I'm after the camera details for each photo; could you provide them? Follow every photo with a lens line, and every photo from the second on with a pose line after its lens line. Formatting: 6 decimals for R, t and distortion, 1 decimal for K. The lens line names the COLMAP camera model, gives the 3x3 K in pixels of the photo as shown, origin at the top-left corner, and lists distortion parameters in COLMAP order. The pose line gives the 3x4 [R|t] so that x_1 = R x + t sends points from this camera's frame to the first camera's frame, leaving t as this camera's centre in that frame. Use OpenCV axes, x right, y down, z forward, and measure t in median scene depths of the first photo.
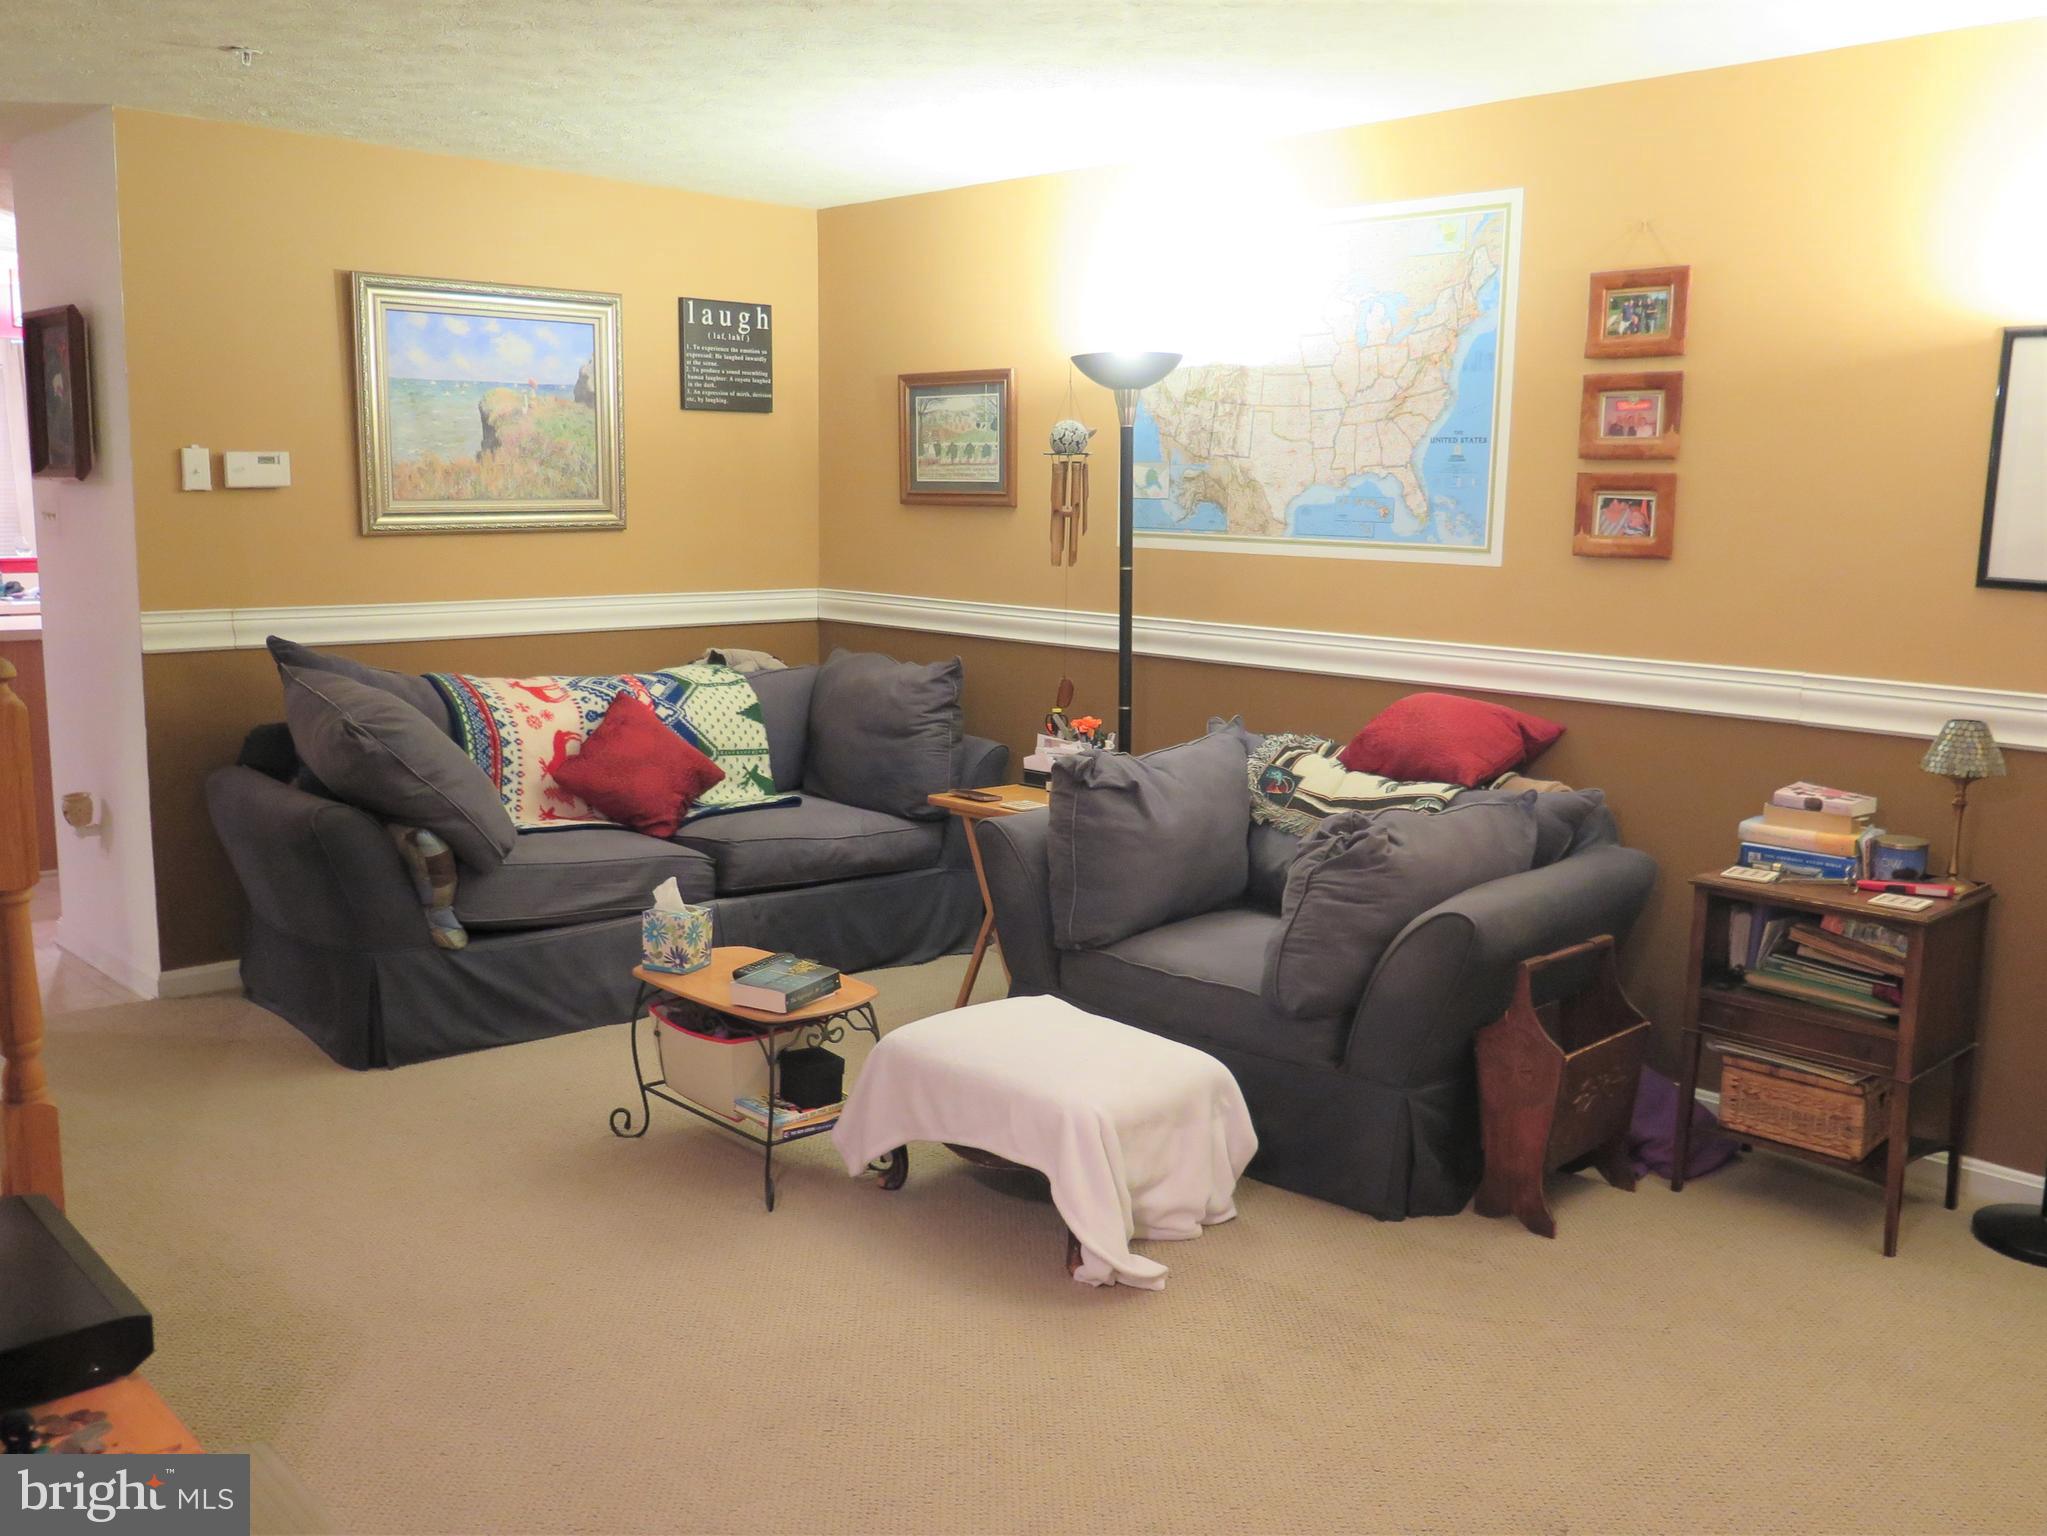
lens RADIAL K [[1752.8, 0, 1023.5], [0, 1752.8, 768.0], [0, 0, 1]] dist [-0.028430, -0.010532]
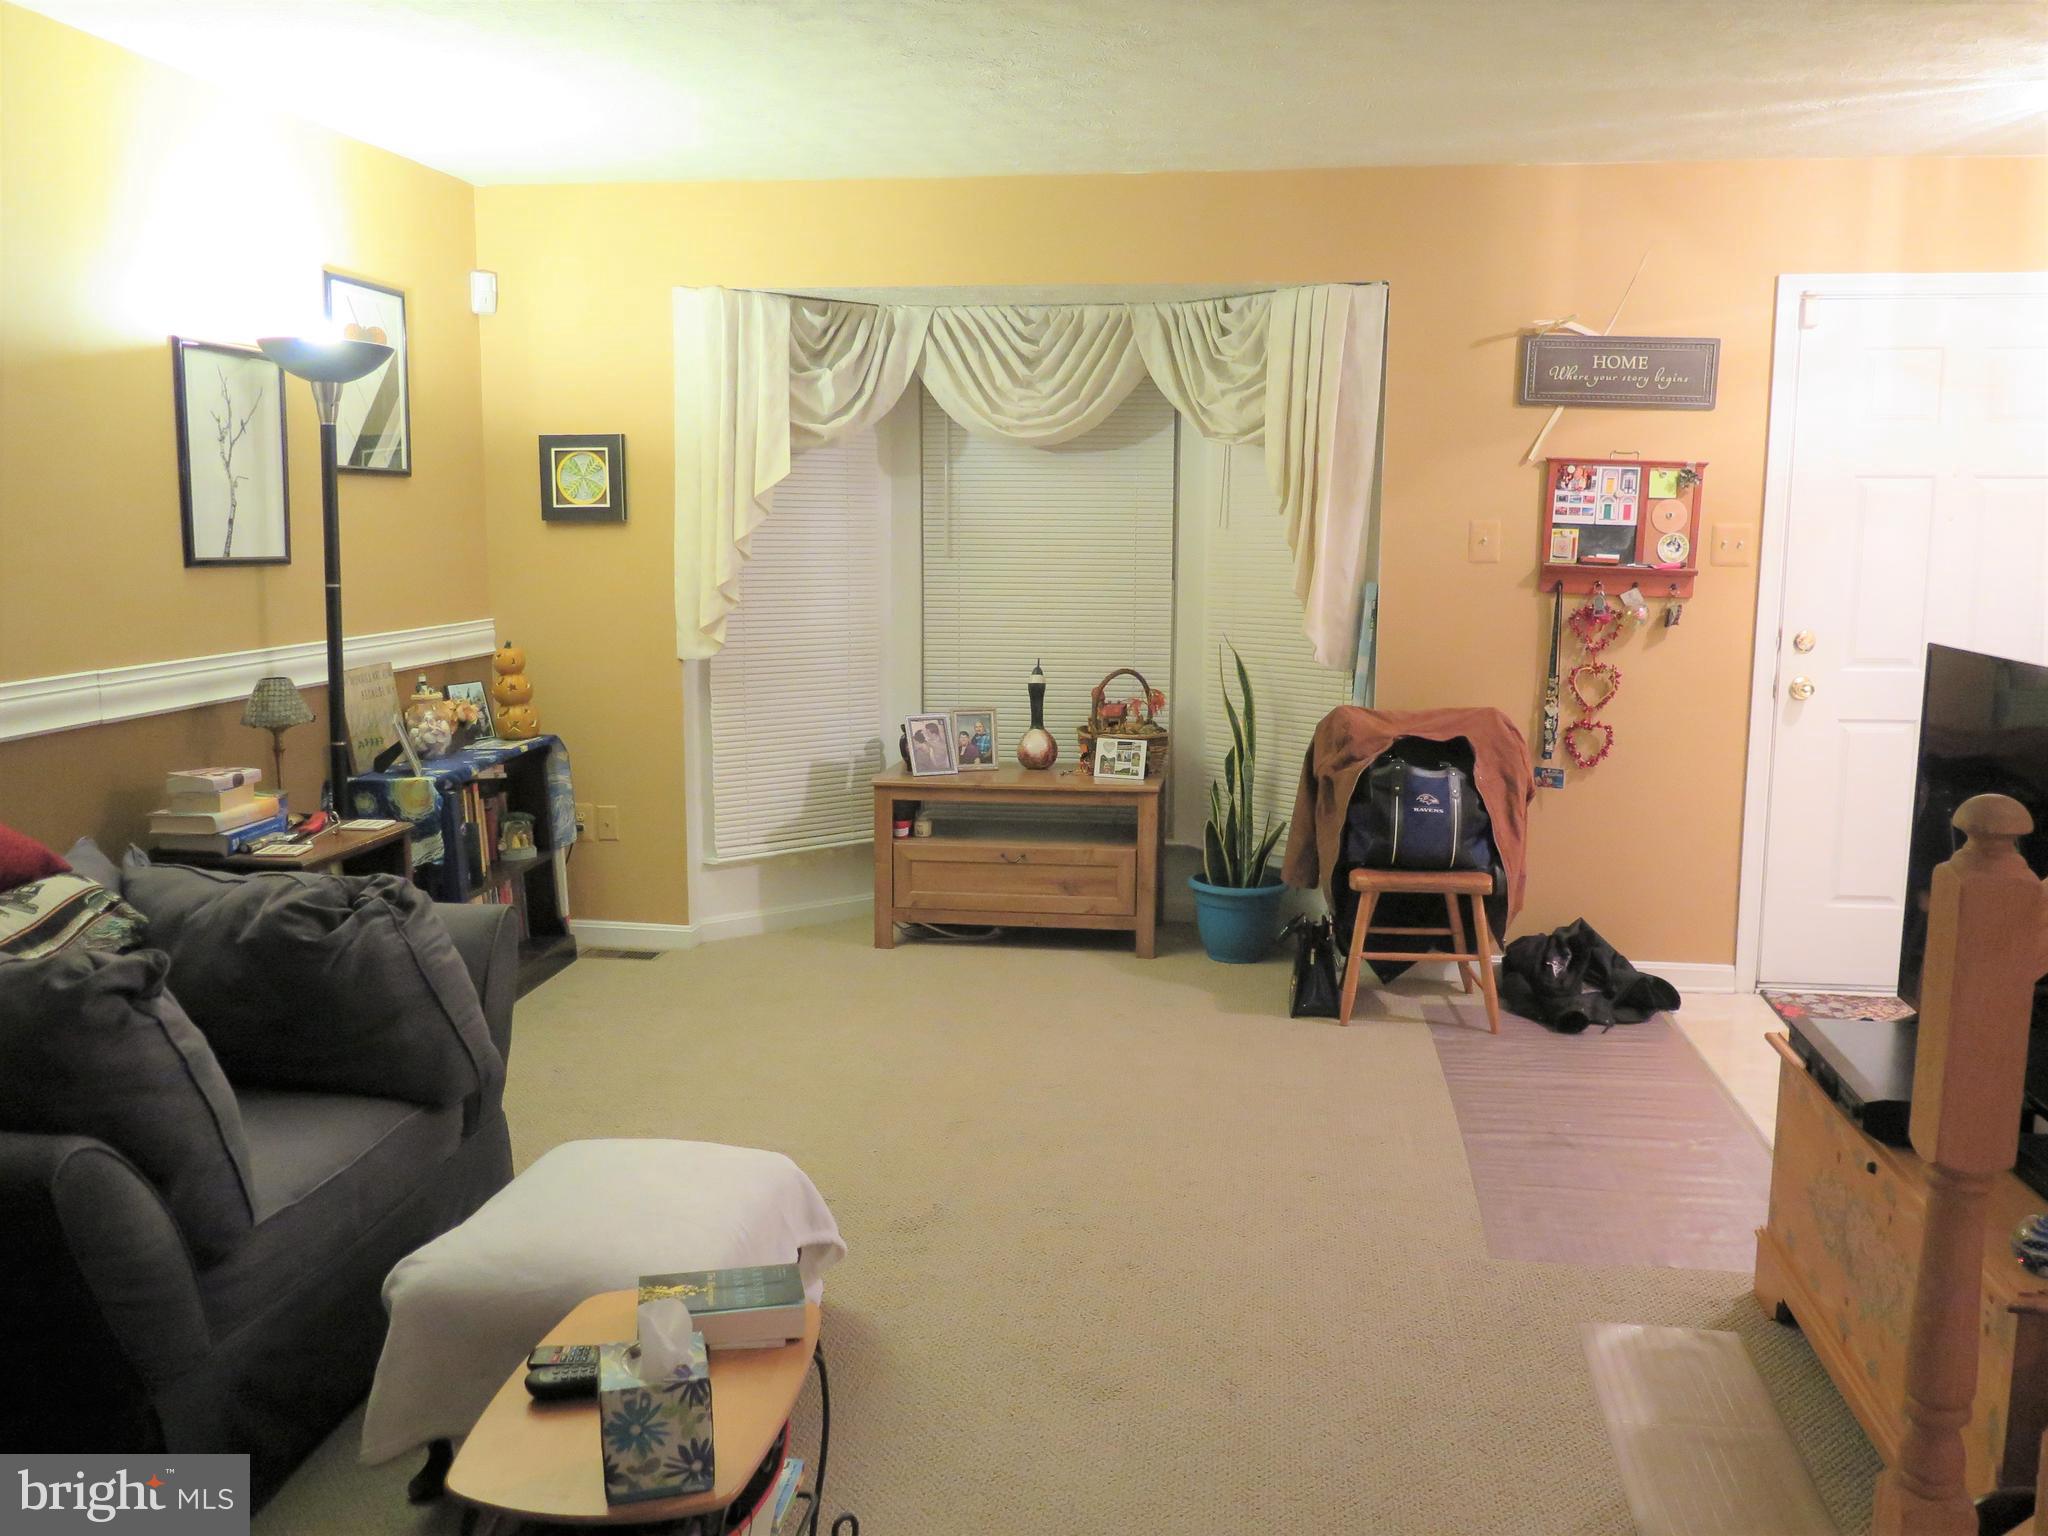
lens RADIAL K [[1695.6, 0, 1024.0], [0, 1695.6, 768.0], [0, 0, 1]] dist [-0.025489, -0.000026]
pose [[-0.612711, -0.135371, 0.778627, -0.521141], [0.111710, 0.960494, 0.254896, -0.160400], [-0.782372, 0.243158, -0.573383, 1.007437]]
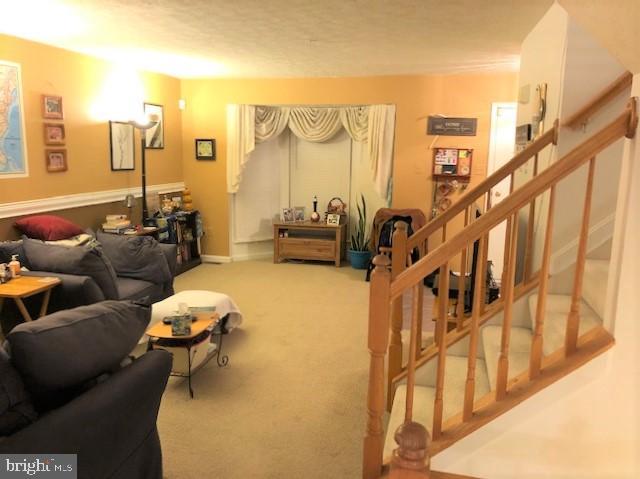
lens RADIAL K [[514.0, 0, 320.0], [0, 514.0, 239.5], [0, 0, 1]] dist [0.004101, -0.009706]
pose [[-0.538840, -0.170101, 0.825056, -0.869377], [0.109225, 0.957027, 0.268644, -0.205044], [-0.835297, 0.234873, -0.497105, 1.053501]]
